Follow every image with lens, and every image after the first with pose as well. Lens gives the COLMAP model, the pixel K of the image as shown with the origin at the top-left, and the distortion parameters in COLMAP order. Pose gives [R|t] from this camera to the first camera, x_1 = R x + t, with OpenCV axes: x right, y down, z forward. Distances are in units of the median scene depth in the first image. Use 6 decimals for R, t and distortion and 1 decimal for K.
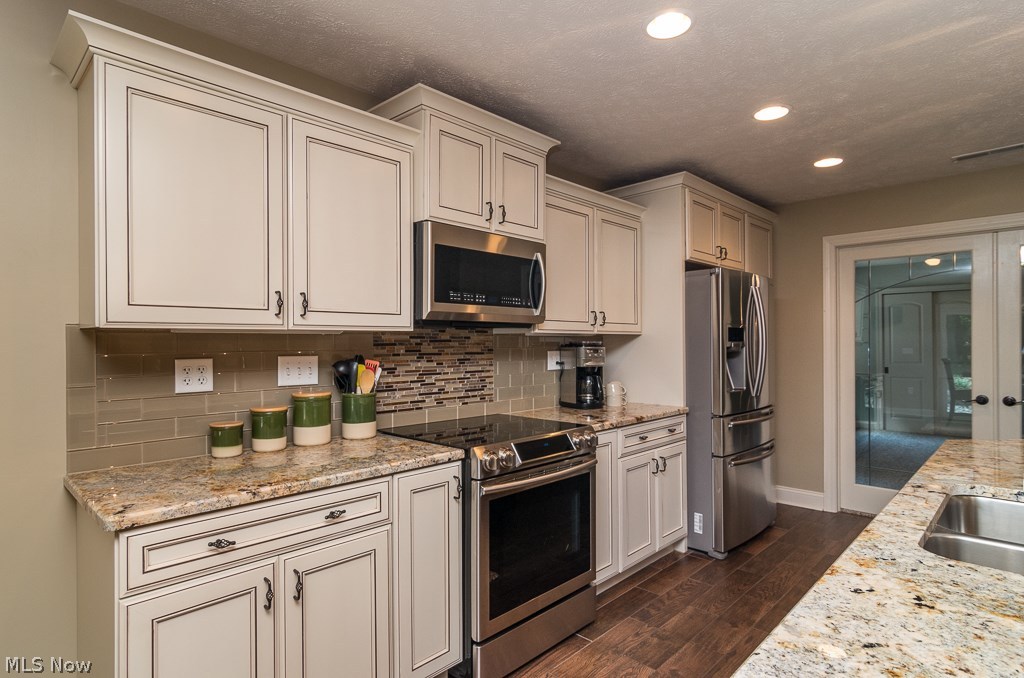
lens RADIAL K [[546.1, 0, 508.8], [0, 546.1, 338.7], [0, 0, 1]] dist [0.001080, 0.000303]
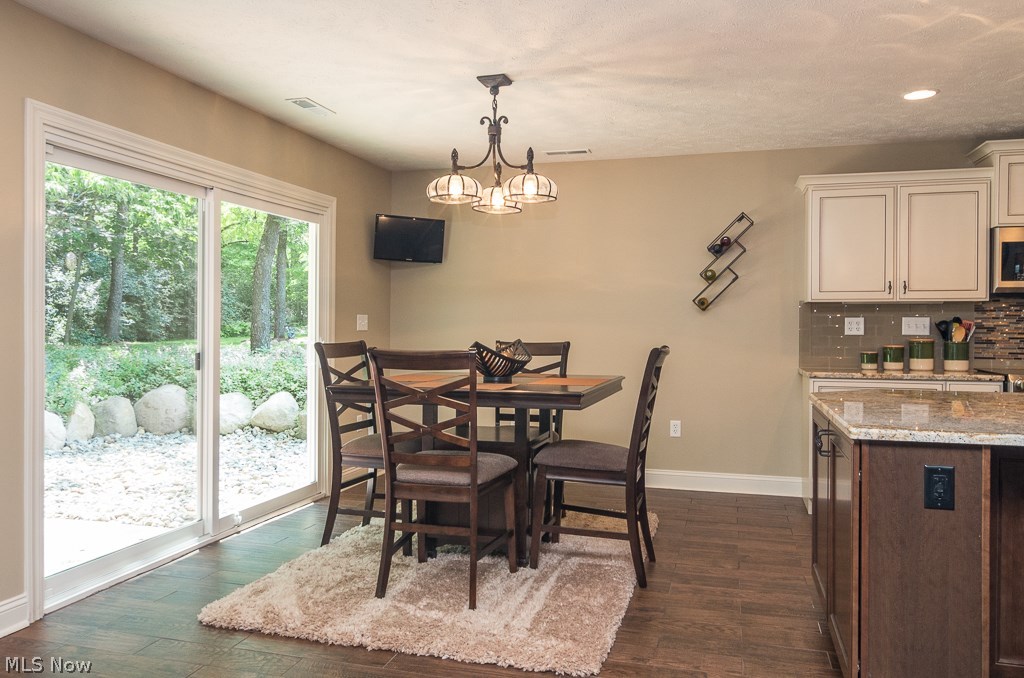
lens RADIAL K [[781.4, 0, 513.9], [0, 781.4, 333.7], [0, 0, 1]] dist [0.003797, 0.002398]
pose [[0.468859, 0.014119, -0.883160, 1.122581], [-0.001979, 0.999887, 0.014934, 0.047939], [0.883271, -0.005254, 0.468834, -1.173134]]
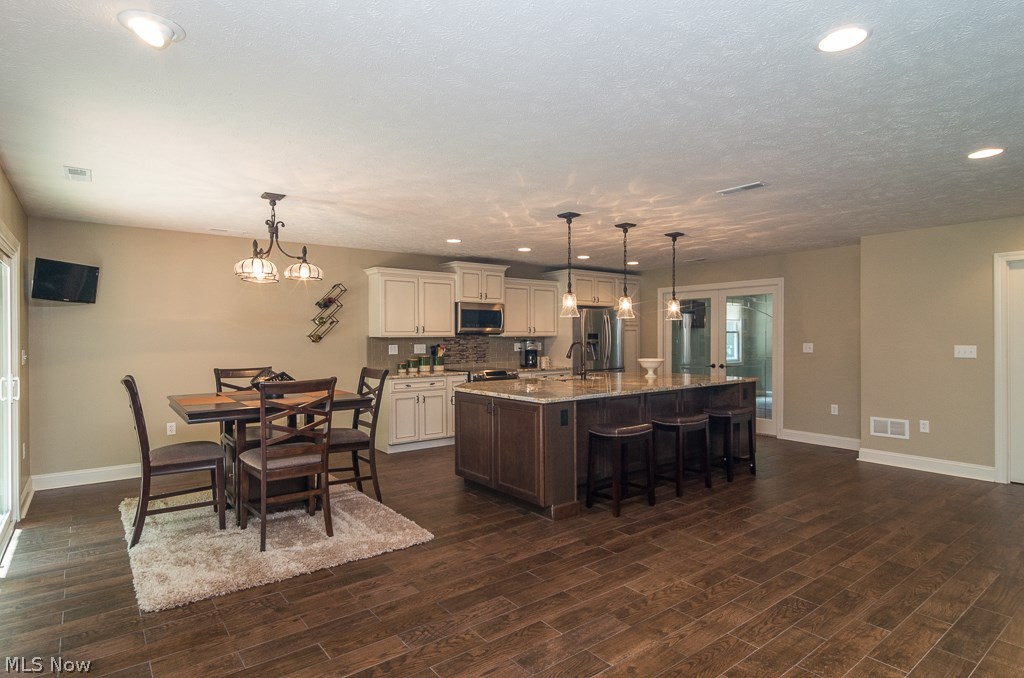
lens RADIAL K [[546.1, 0, 512.1], [0, 546.1, 342.0], [0, 0, 1]] dist [0.001080, 0.000303]
pose [[0.990288, 0.000347, -0.139030, 0.596263], [0.001848, 0.999876, 0.015655, -0.031893], [0.139018, -0.015760, 0.990164, -2.100395]]
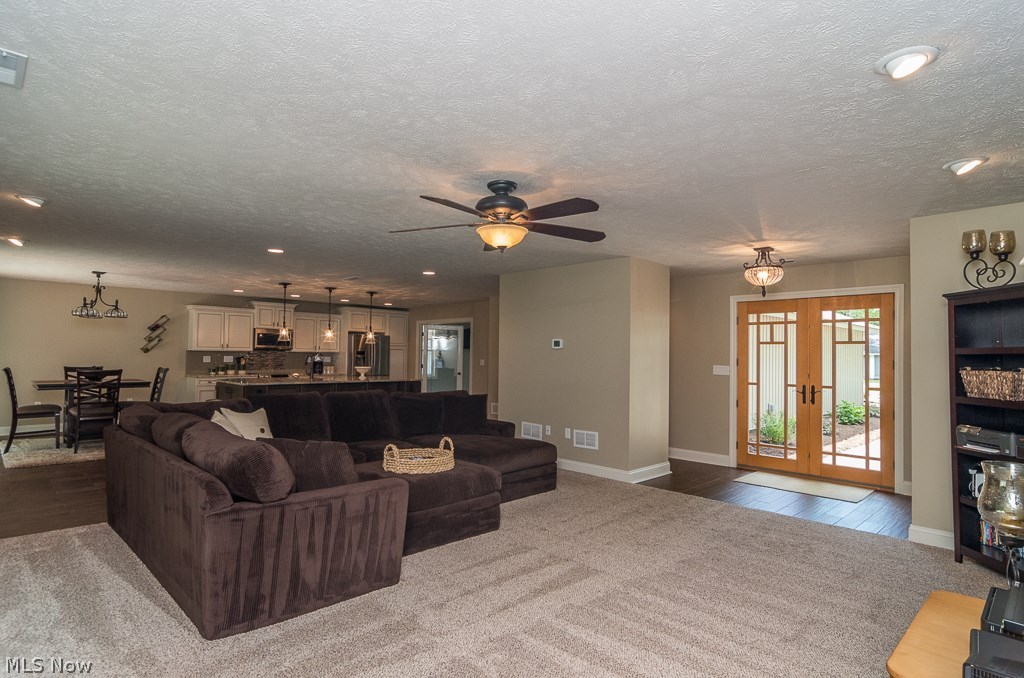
lens RADIAL K [[546.1, 0, 511.8], [0, 546.1, 343.0], [0, 0, 1]] dist [0.001080, 0.000303]
pose [[0.999532, 0.016993, -0.025419, 2.200569], [-0.017419, 0.999709, -0.016659, -0.045150], [0.025129, 0.017094, 0.999538, -3.703298]]
